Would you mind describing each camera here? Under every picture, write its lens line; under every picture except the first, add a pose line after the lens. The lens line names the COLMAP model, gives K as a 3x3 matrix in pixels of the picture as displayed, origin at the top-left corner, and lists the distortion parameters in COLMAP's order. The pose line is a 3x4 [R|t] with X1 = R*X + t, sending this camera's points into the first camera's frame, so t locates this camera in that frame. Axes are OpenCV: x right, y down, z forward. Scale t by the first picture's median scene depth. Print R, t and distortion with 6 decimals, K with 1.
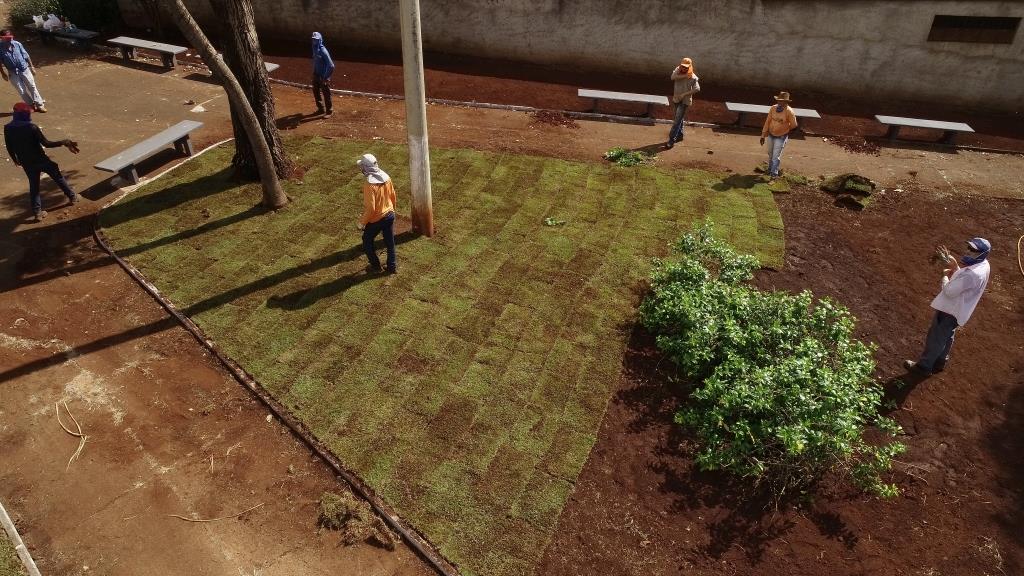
lens RADIAL K [[685.3, 0, 510.7], [0, 685.3, 290.1], [0, 0, 1]] dist [-0.002201, 0.001847]
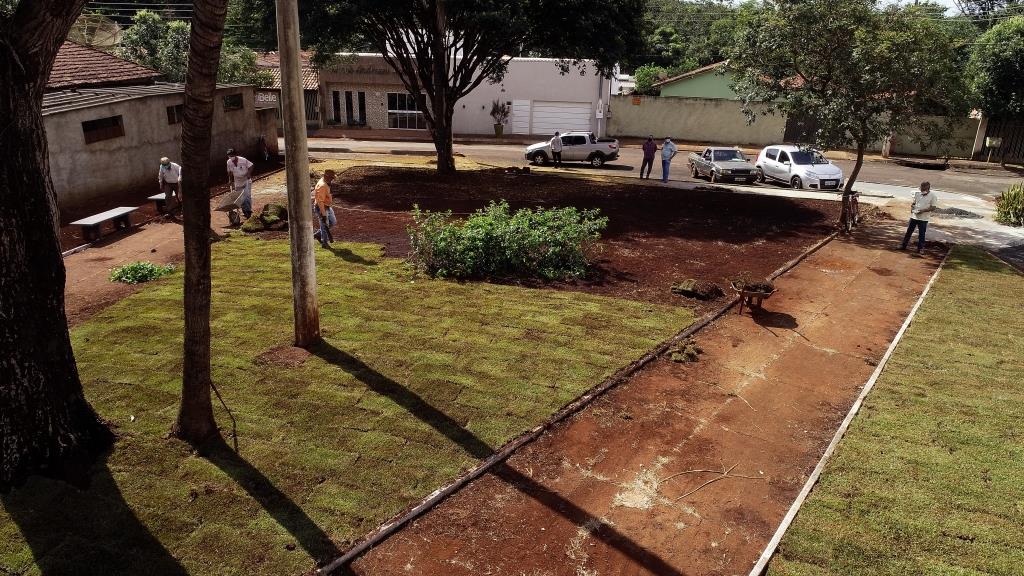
lens RADIAL K [[685.3, 0, 510.7], [0, 685.3, 290.1], [0, 0, 1]] dist [-0.002201, 0.001847]
pose [[-0.112805, -0.338342, 0.934238, -1.184908], [0.540032, 0.768368, 0.343477, -0.370145], [-0.834050, 0.543264, 0.096040, 0.857447]]
